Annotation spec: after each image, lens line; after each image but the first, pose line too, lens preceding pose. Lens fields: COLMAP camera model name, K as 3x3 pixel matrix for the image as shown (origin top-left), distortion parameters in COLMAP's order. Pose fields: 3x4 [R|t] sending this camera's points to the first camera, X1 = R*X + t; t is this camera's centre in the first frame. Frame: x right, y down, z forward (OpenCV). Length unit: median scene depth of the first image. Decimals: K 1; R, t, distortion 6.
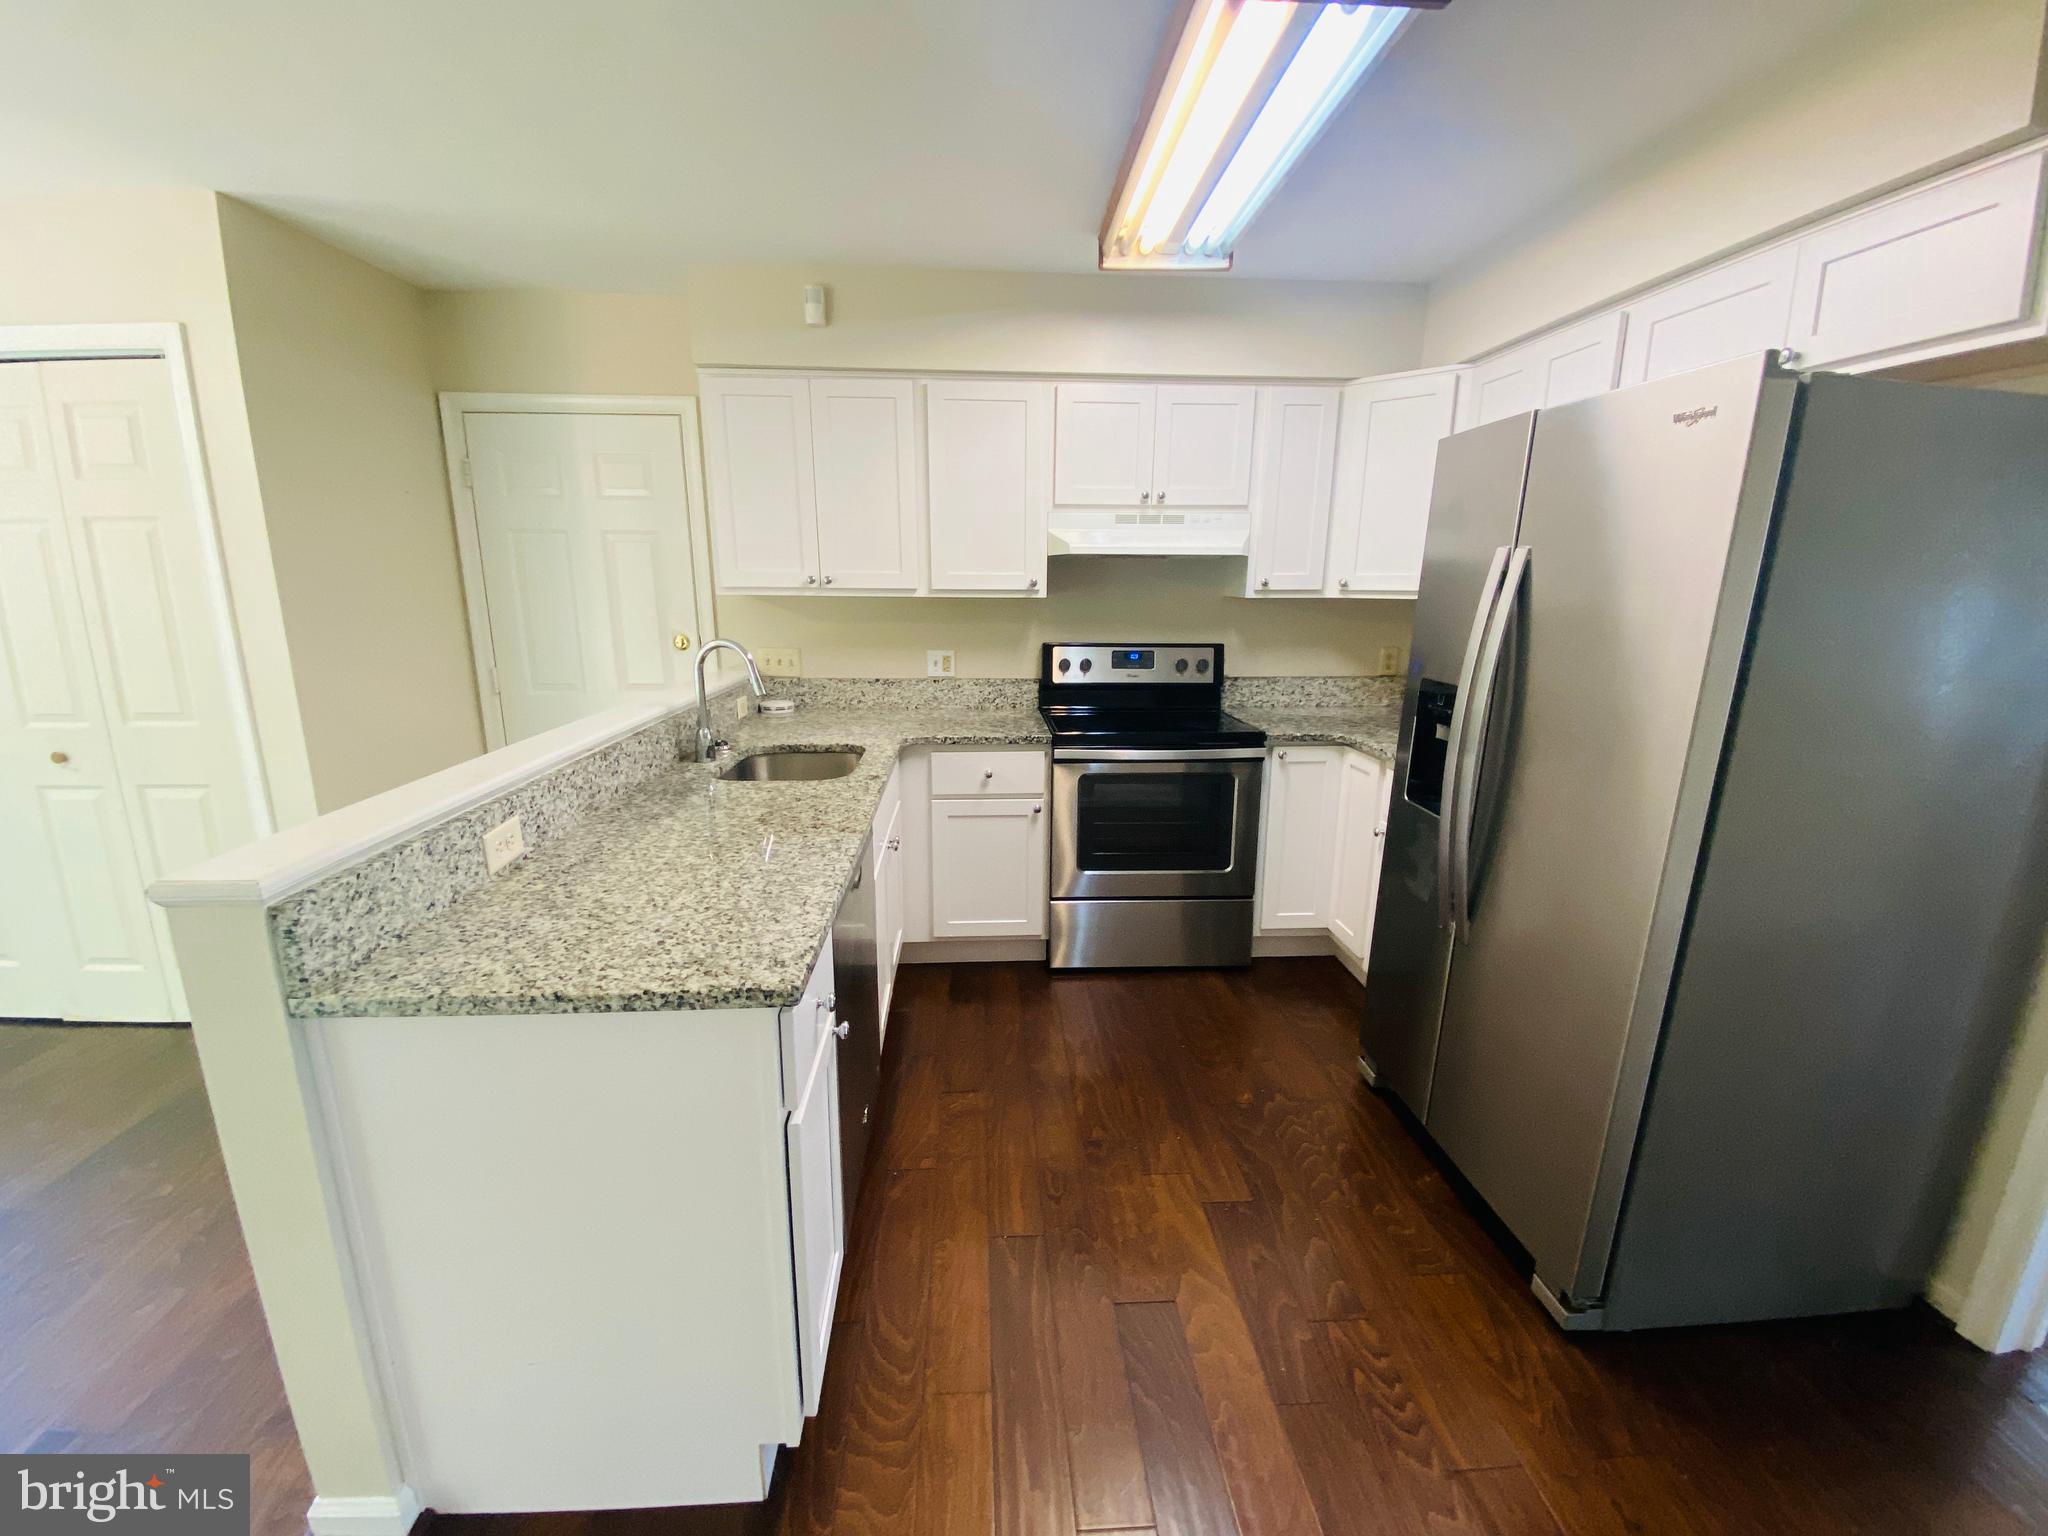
lens RADIAL K [[817.2, 0, 1015.7], [0, 817.2, 775.4], [0, 0, 1]] dist [0.022155, -0.000199]
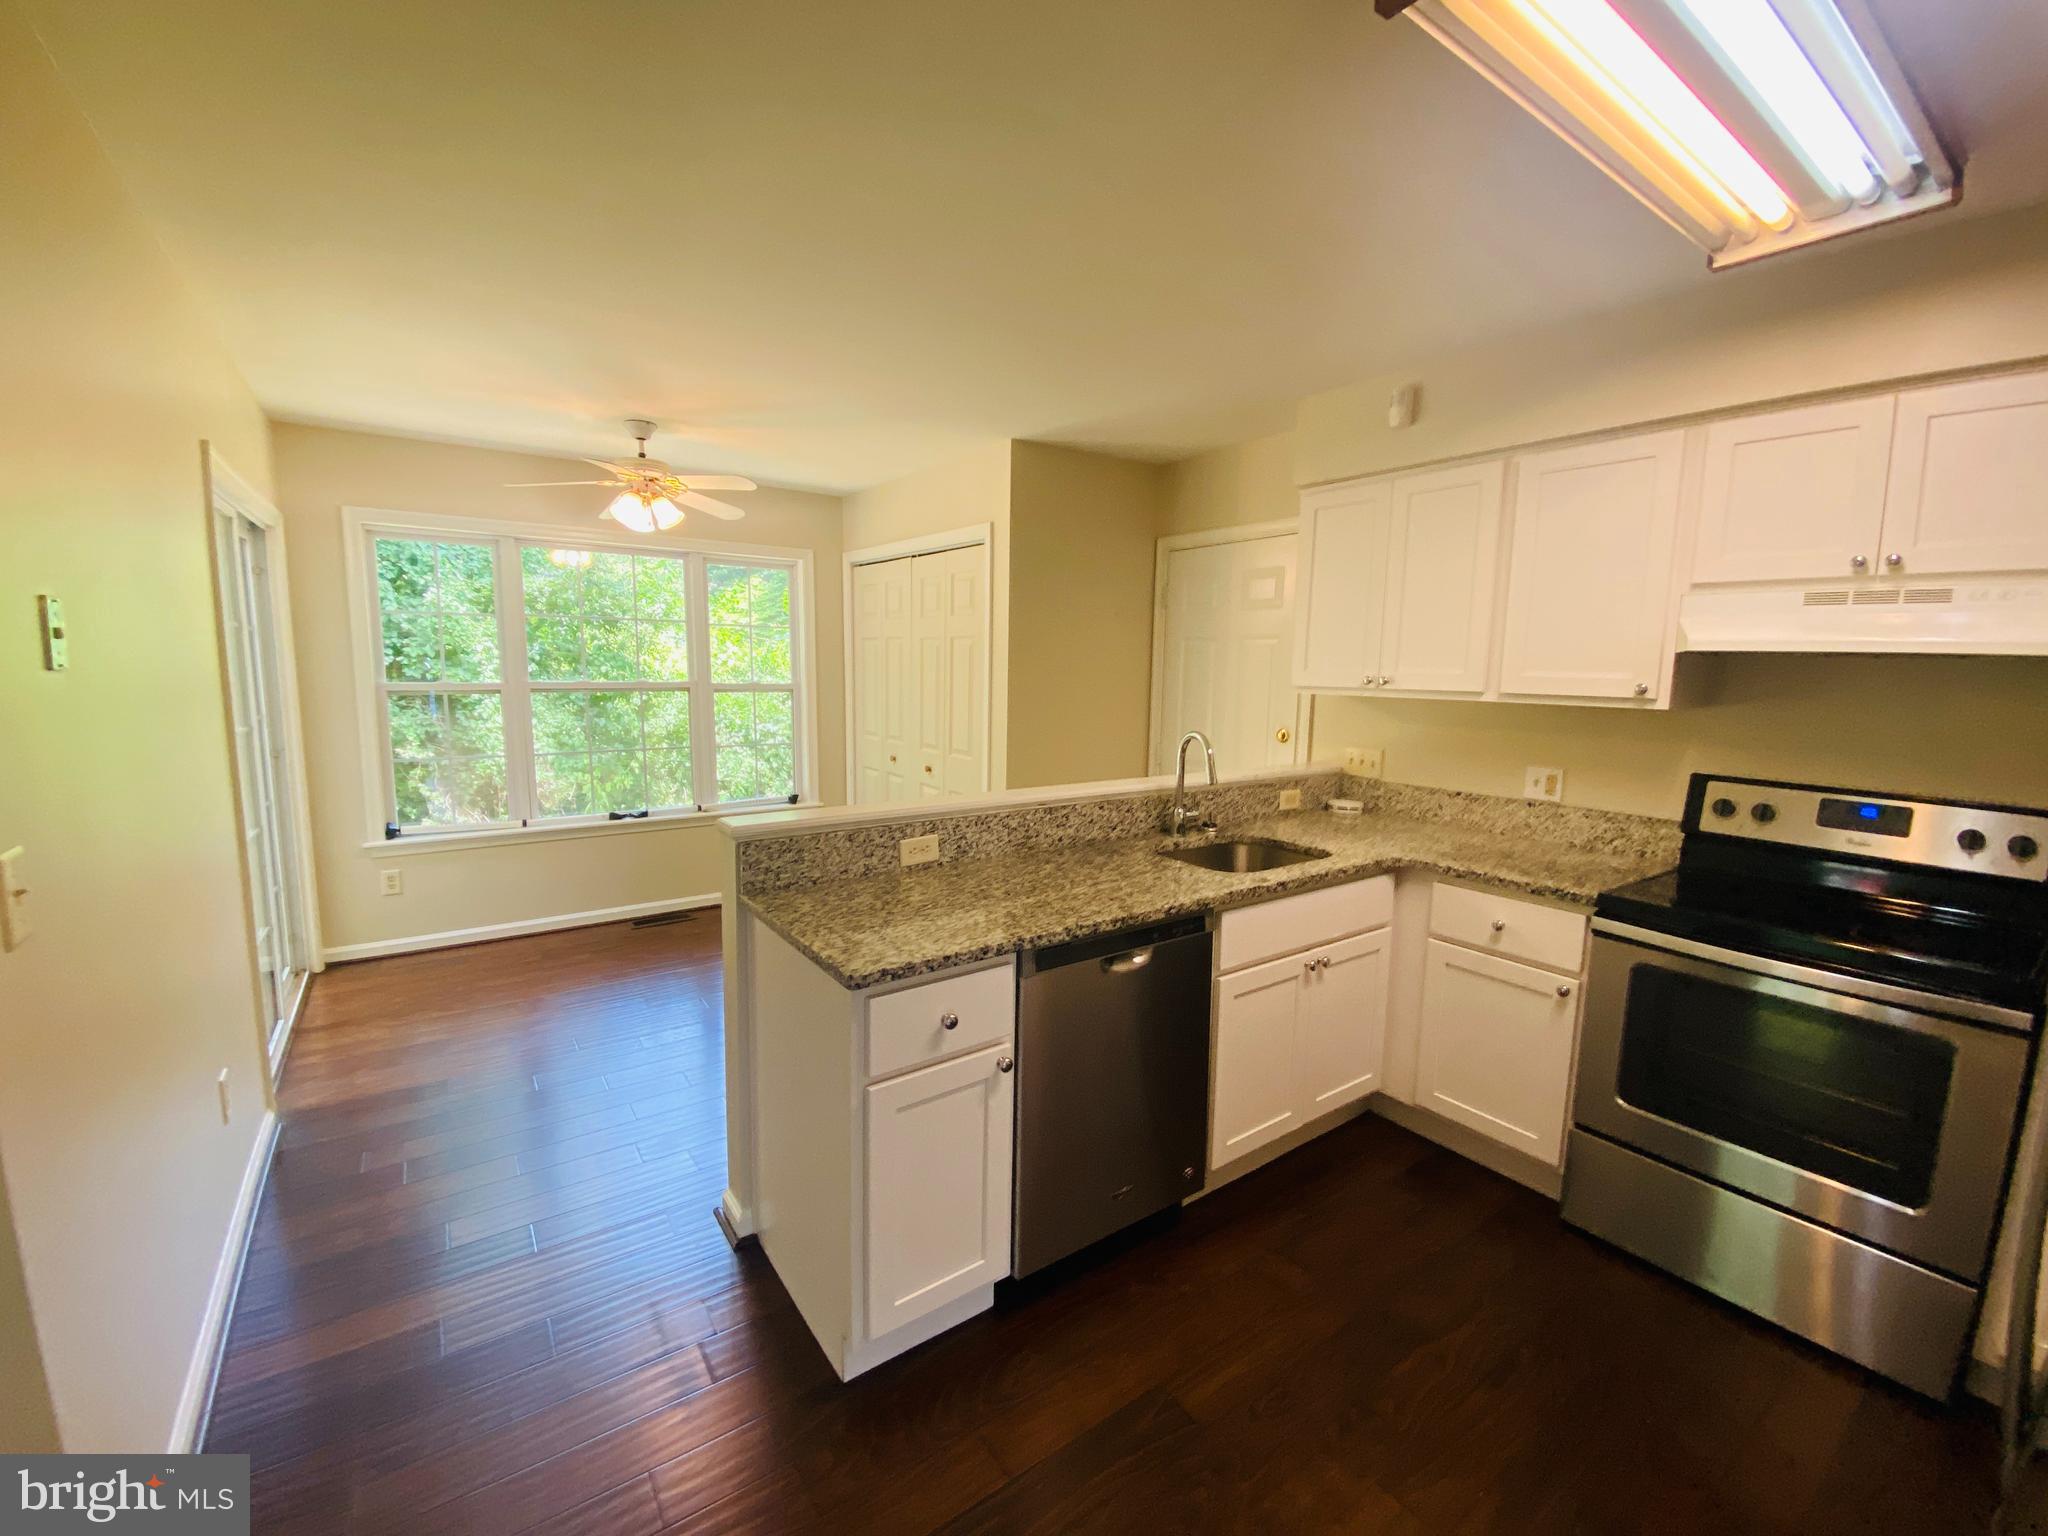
lens RADIAL K [[849.7, 0, 1017.9], [0, 849.7, 753.0], [0, 0, 1]] dist [0.000668, -0.000254]
pose [[0.534445, 0.096200, -0.839710, 0.397862], [-0.210605, 0.977322, -0.022077, -0.048913], [0.818544, 0.188646, 0.542585, 0.151541]]
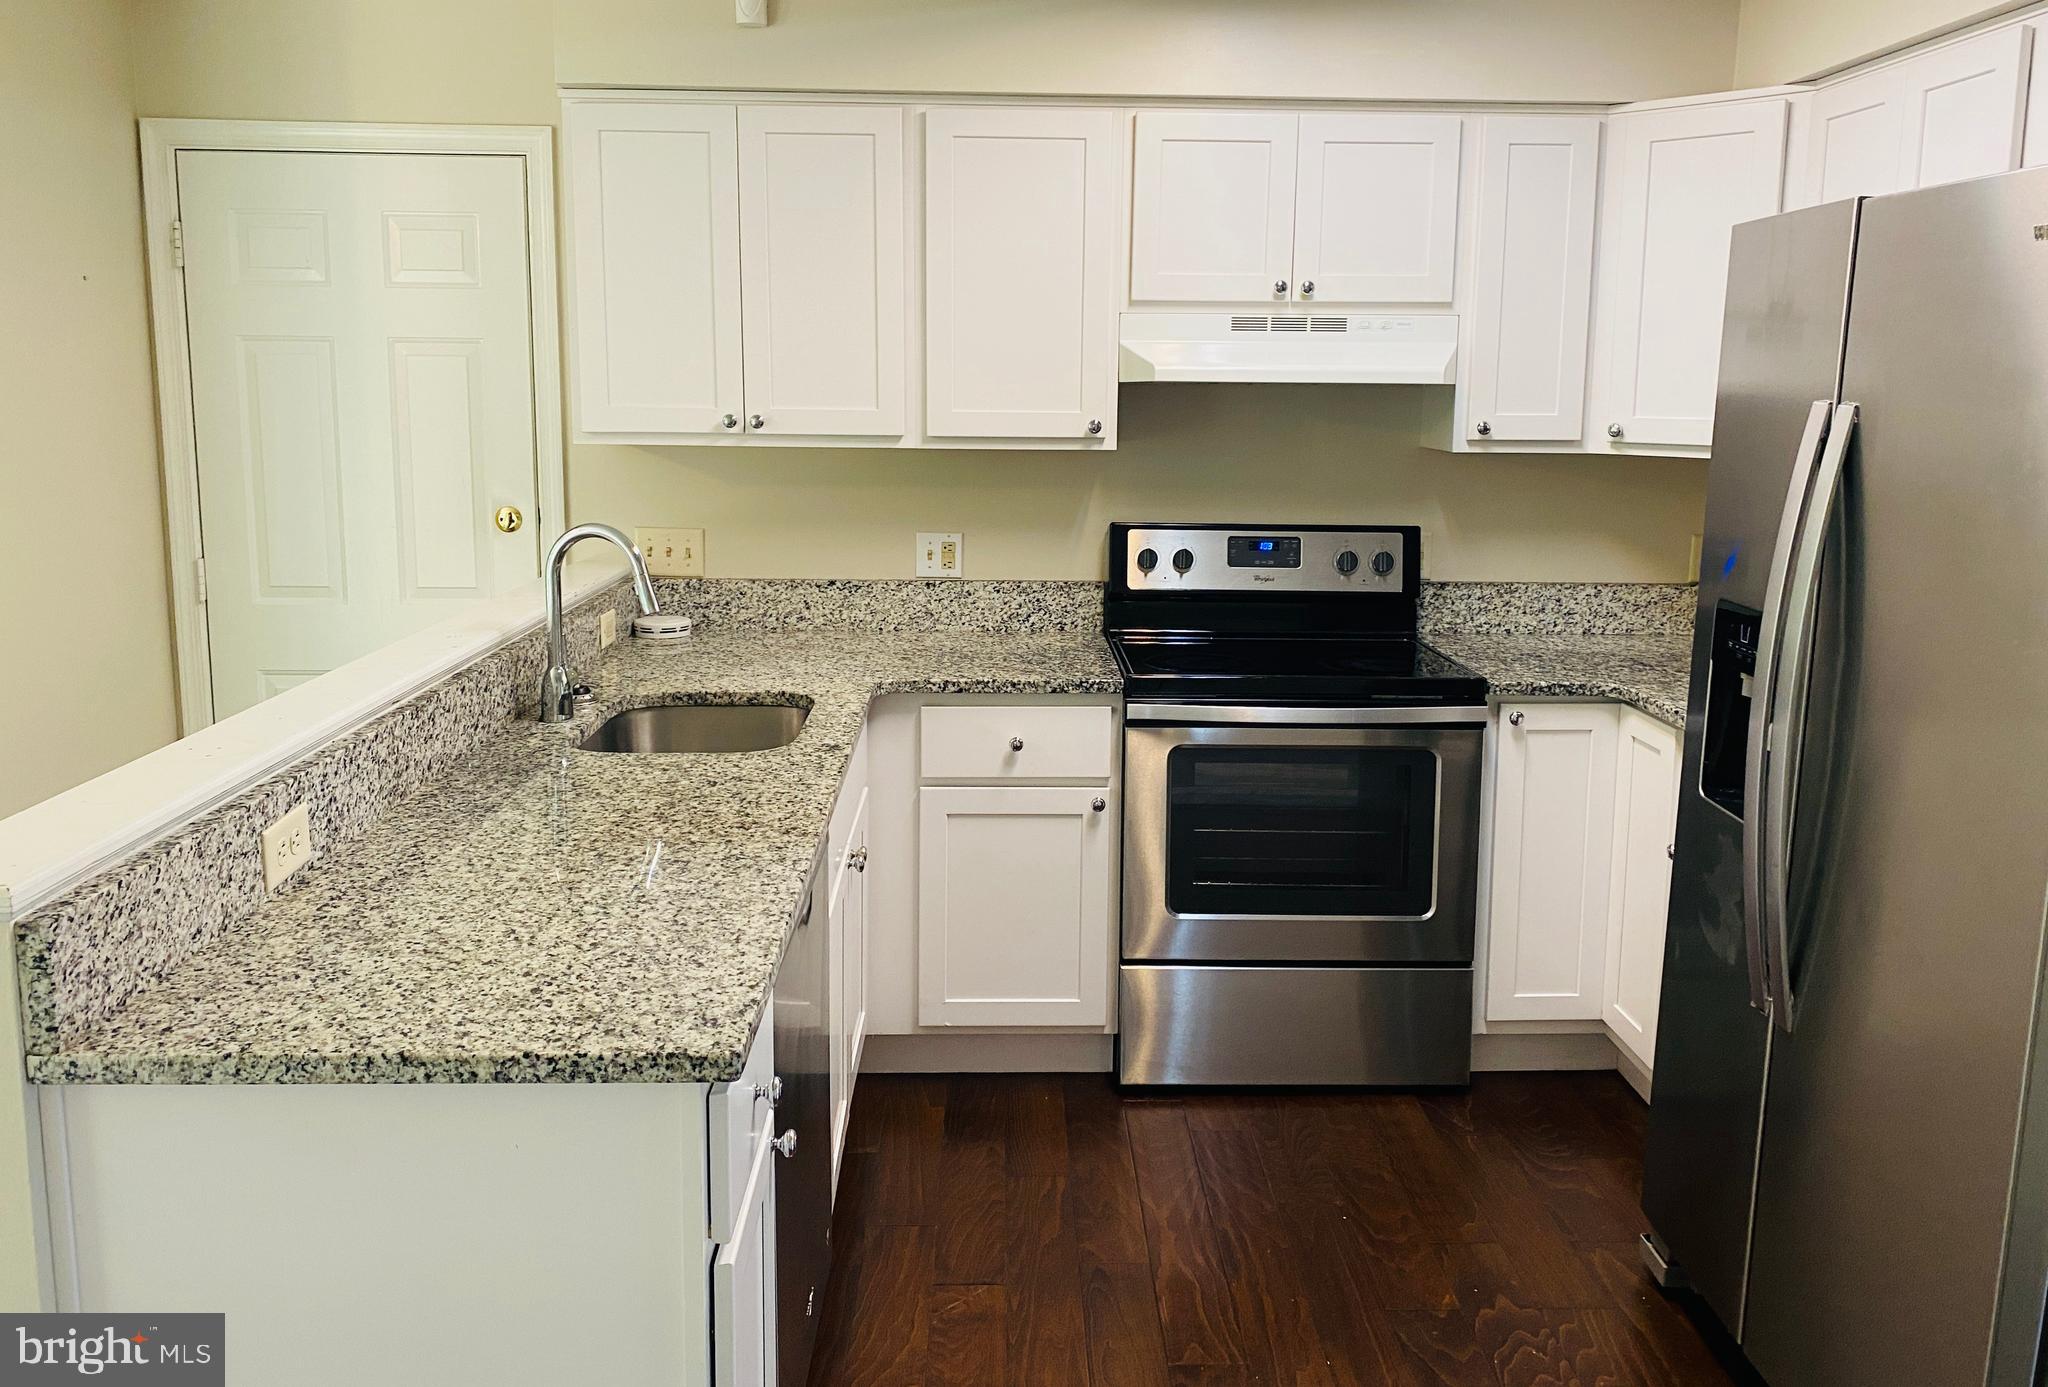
lens RADIAL K [[1551.5, 0, 1027.7], [0, 1551.5, 601.1], [0, 0, 1]] dist [0.013915, -0.013302]
pose [[0.999581, 0.008600, -0.027630, 0.004806], [-0.011101, 0.995726, -0.091682, -0.002231], [0.026723, 0.091951, 0.995405, -0.134709]]
